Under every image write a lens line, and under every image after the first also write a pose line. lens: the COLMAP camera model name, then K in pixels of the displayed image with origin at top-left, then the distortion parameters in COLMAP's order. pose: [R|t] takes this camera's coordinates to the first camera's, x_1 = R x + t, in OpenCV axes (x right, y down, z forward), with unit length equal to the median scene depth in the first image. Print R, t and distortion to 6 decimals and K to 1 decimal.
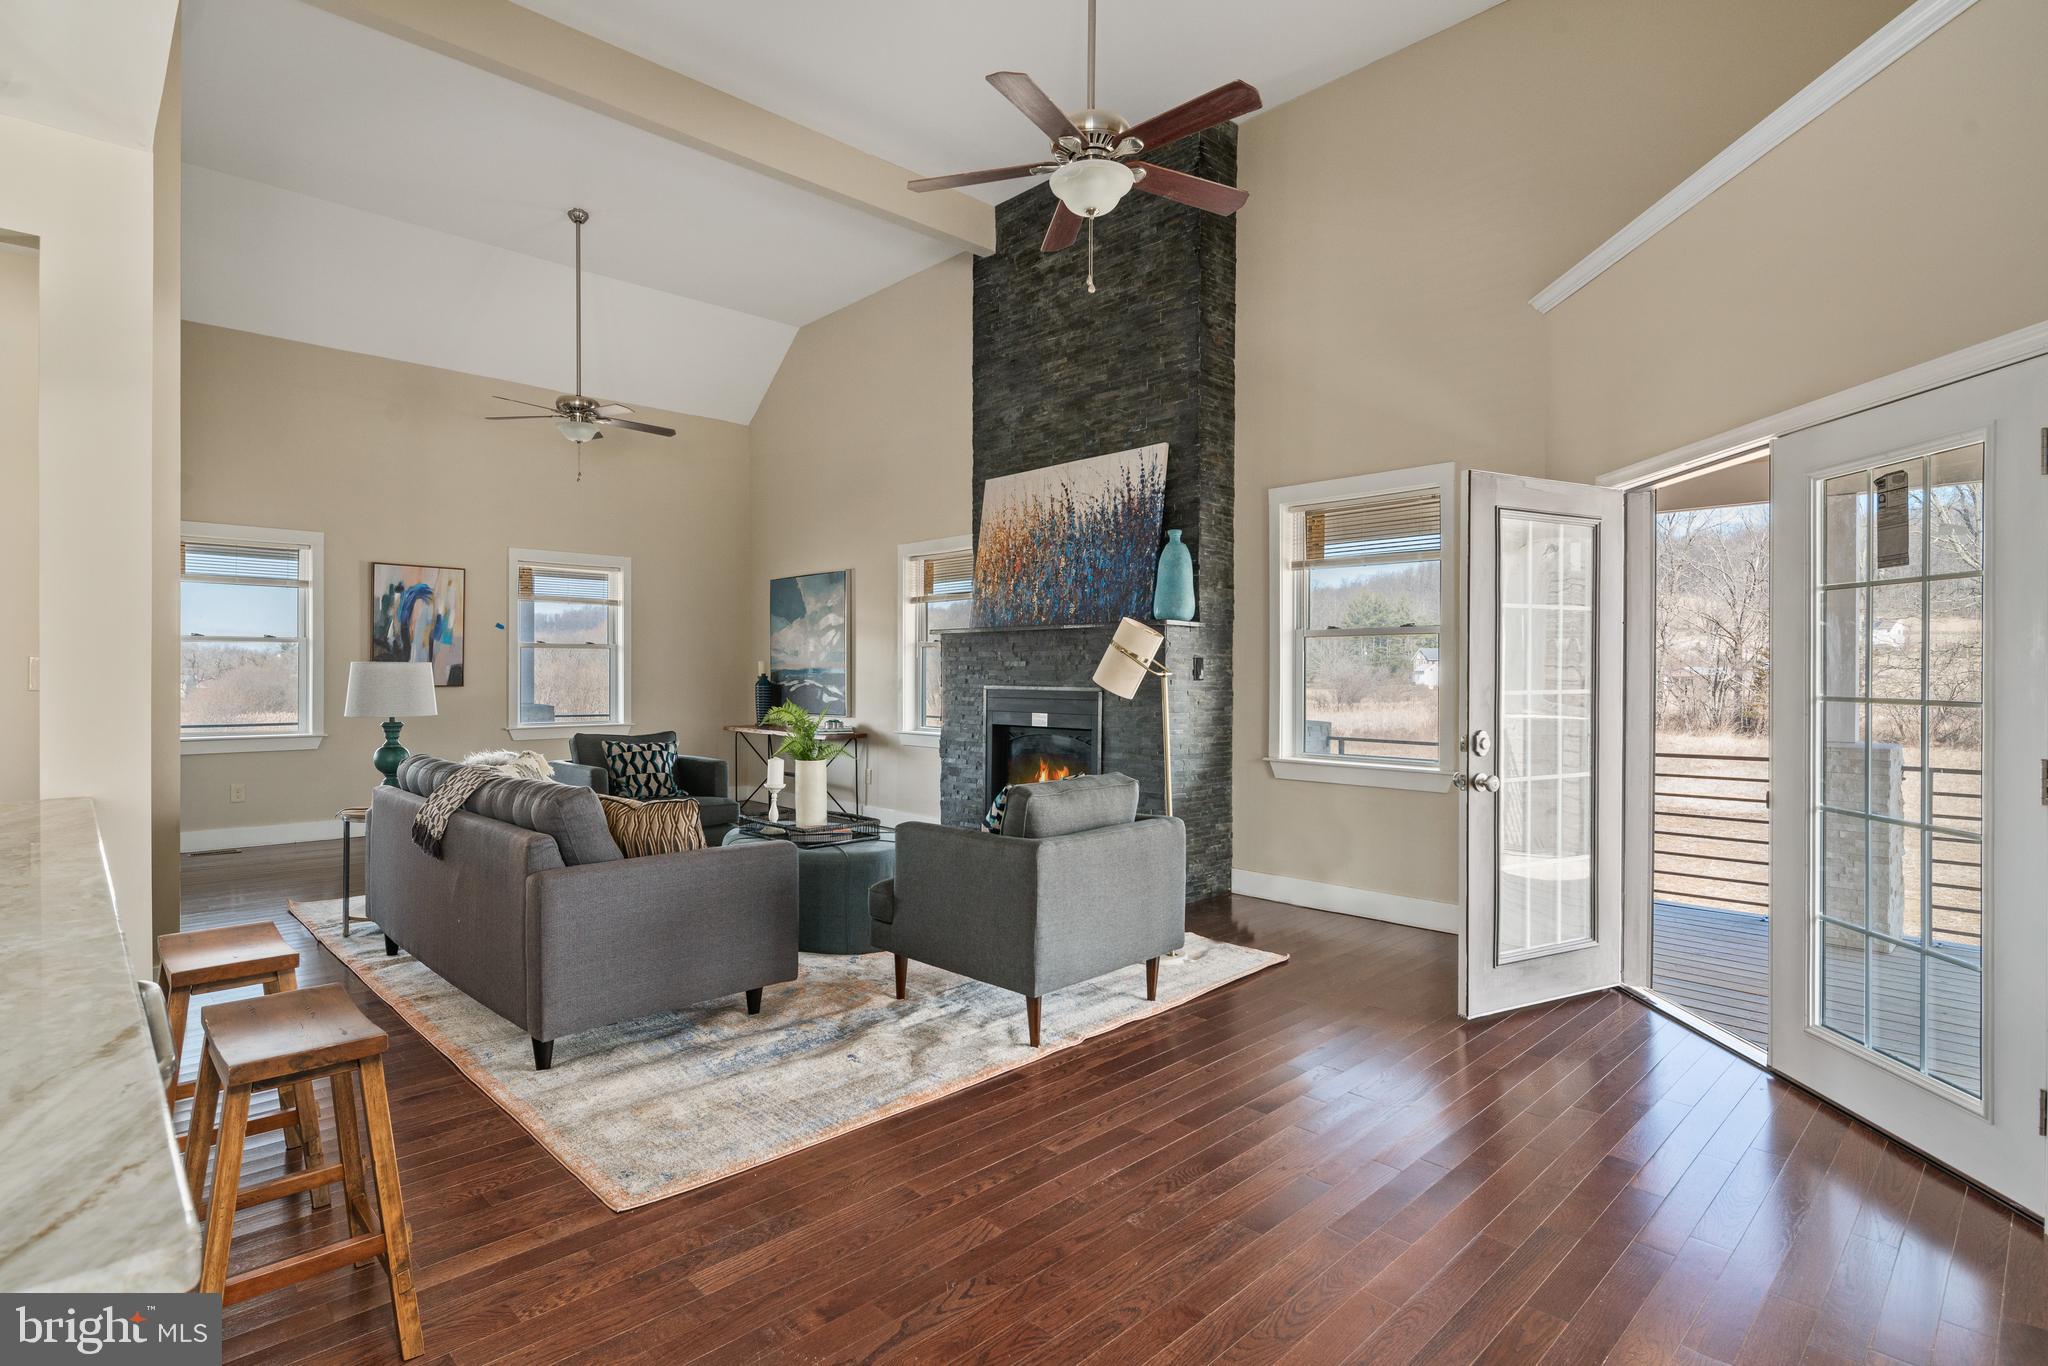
lens RADIAL K [[1009.6, 0, 1011.4], [0, 1009.6, 672.5], [0, 0, 1]] dist [0.006216, -0.004904]
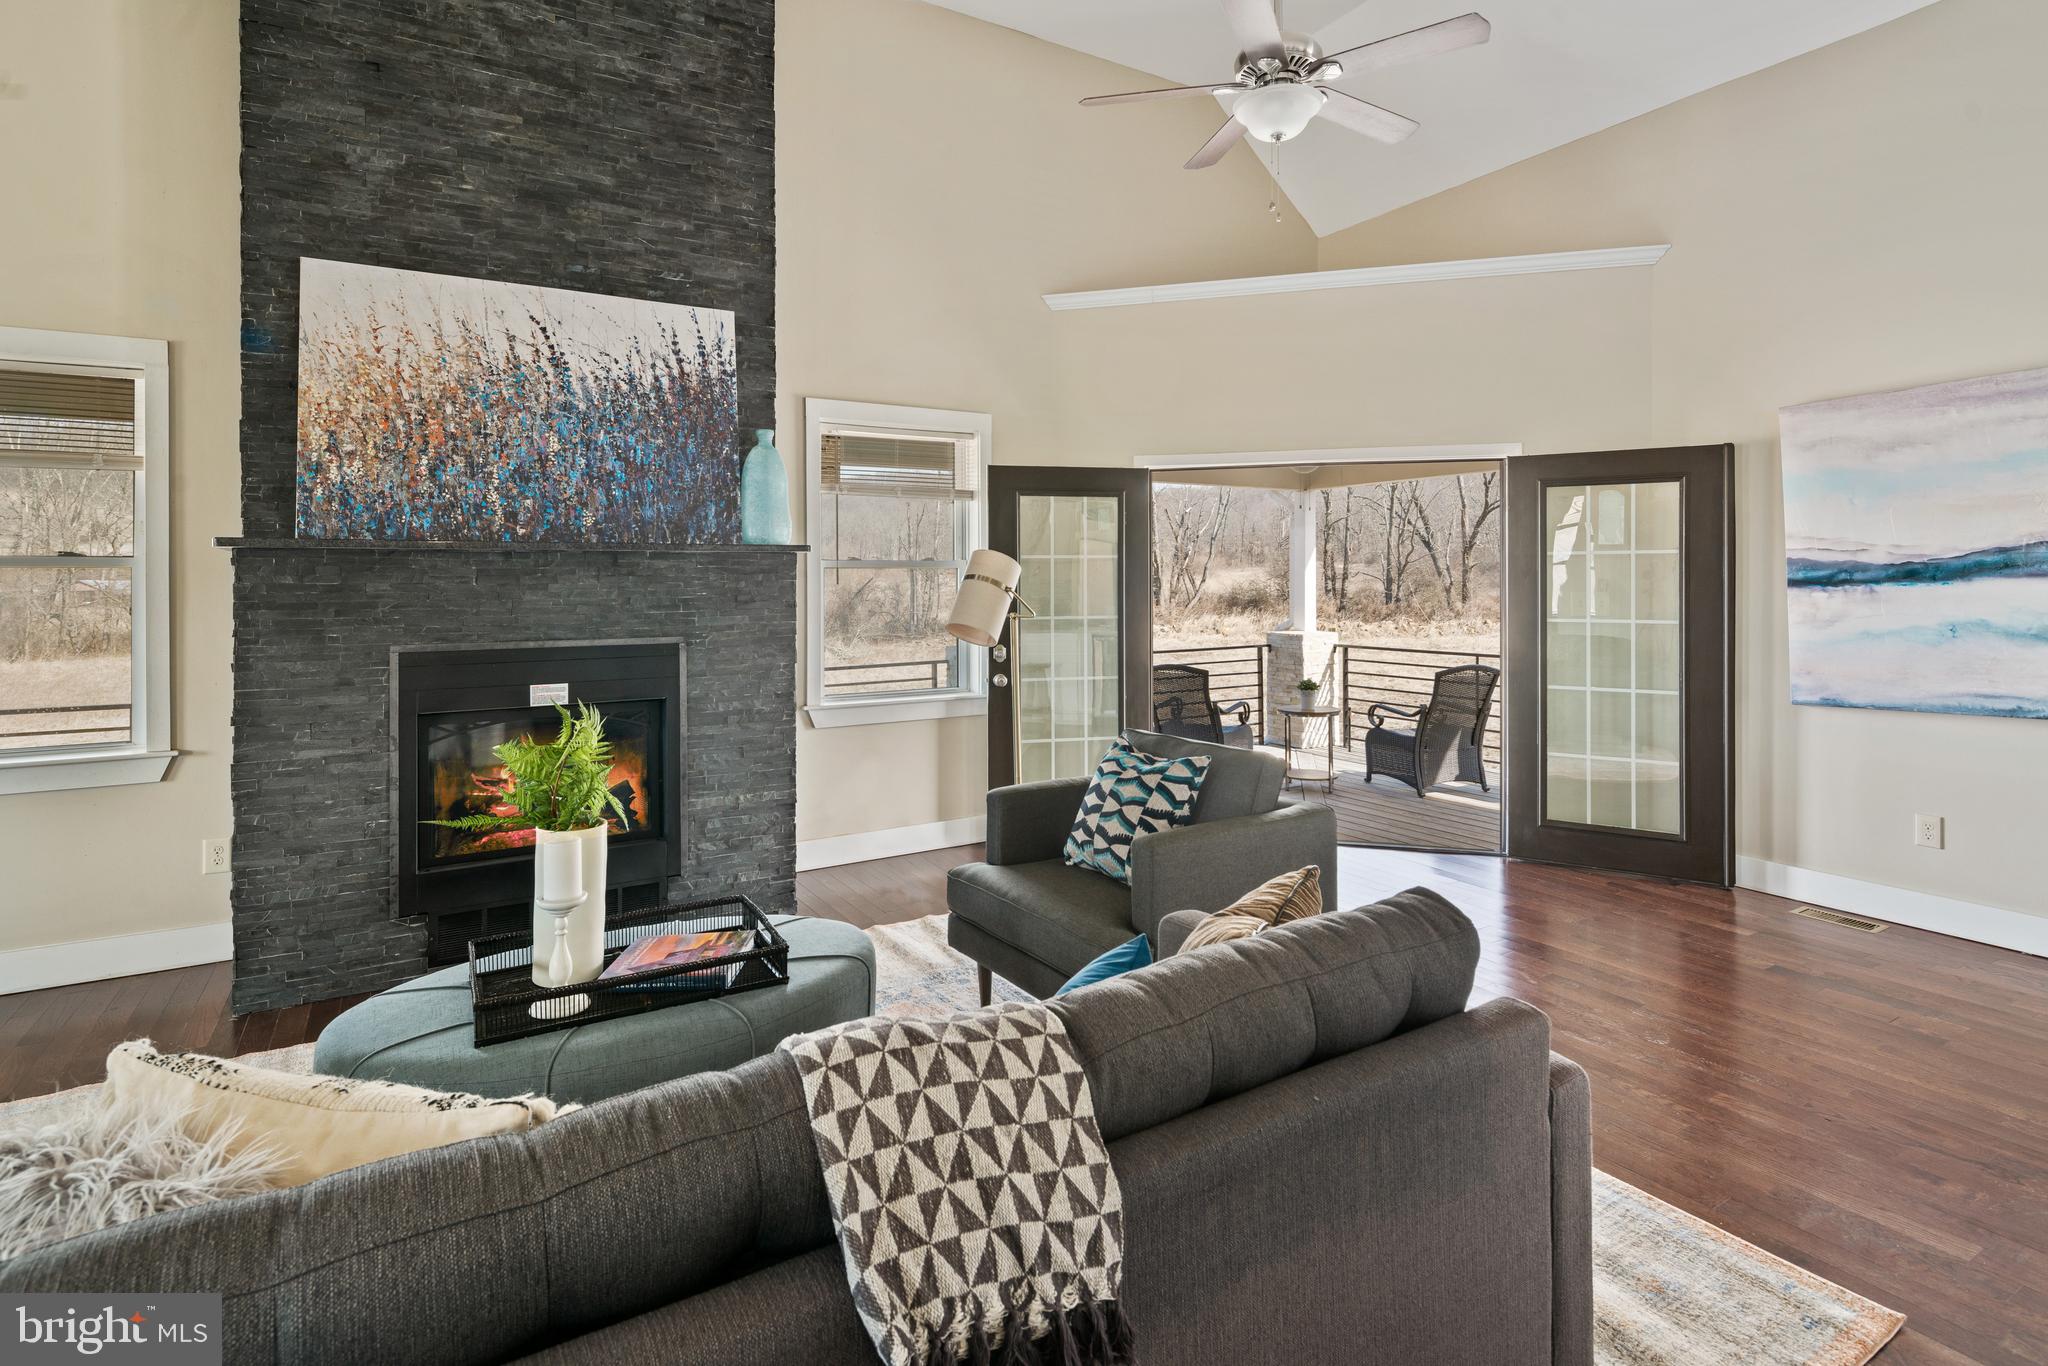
lens RADIAL K [[1009.6, 0, 1021.4], [0, 1009.6, 578.4], [0, 0, 1]] dist [0.006216, -0.004904]
pose [[0.224856, -0.000026, 0.974392, -0.509496], [0.006759, 0.999976, -0.001533, -0.021494], [-0.974369, 0.006931, 0.224851, 0.576764]]
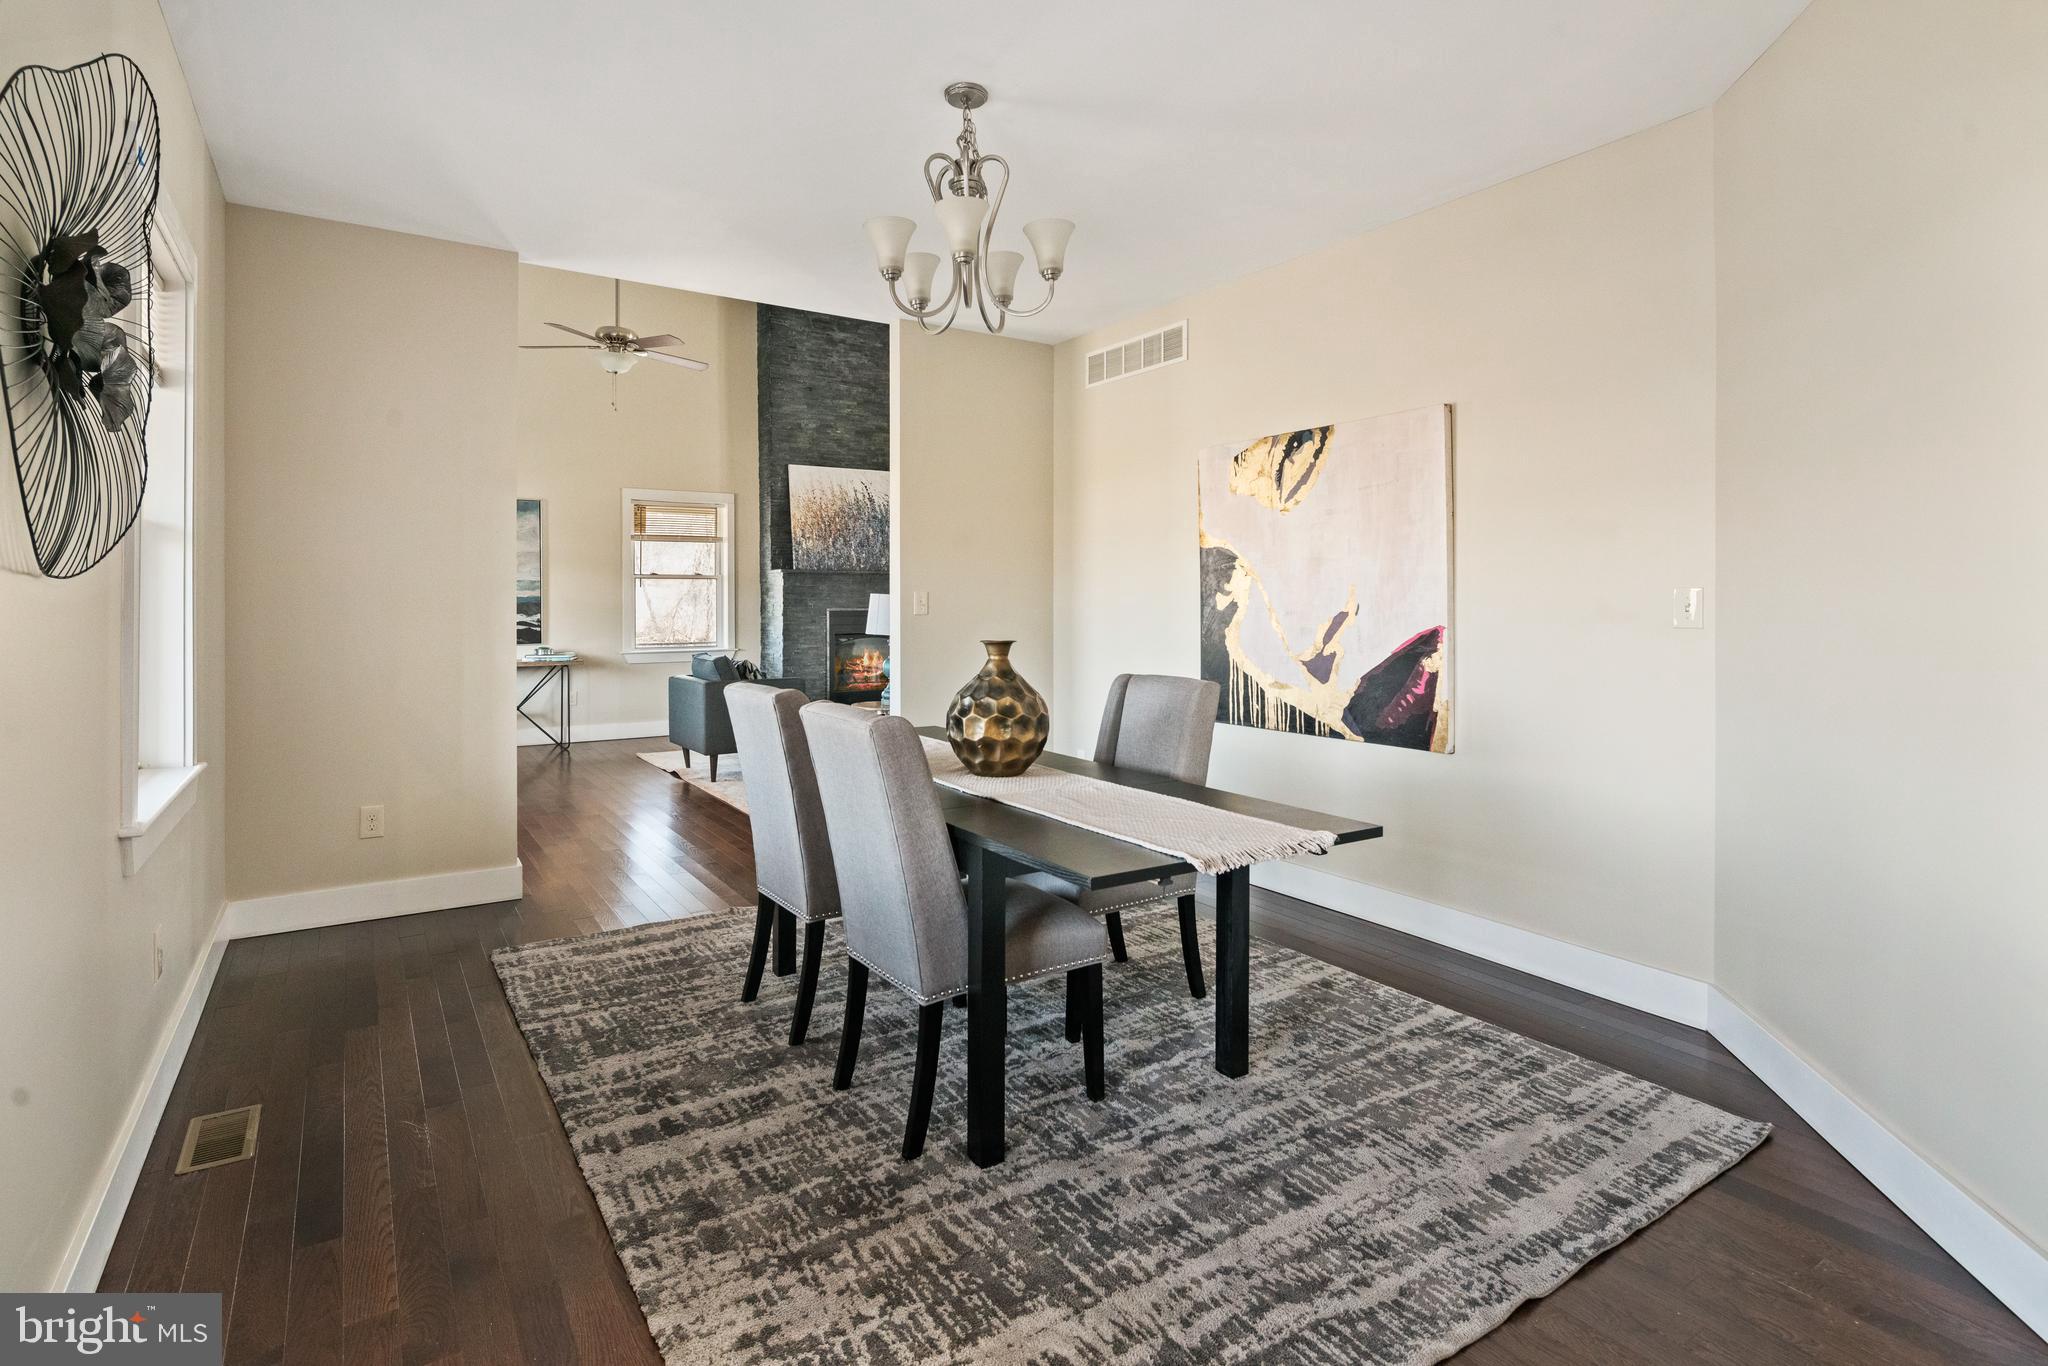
lens RADIAL K [[1009.6, 0, 1024.0], [0, 1009.6, 587.1], [0, 0, 1]] dist [0.006216, -0.004904]
pose [[0.173861, 0.000369, 0.984770, -1.529599], [0.002290, 0.999997, -0.000779, -0.018180], [-0.984768, 0.002391, 0.173860, 0.479056]]
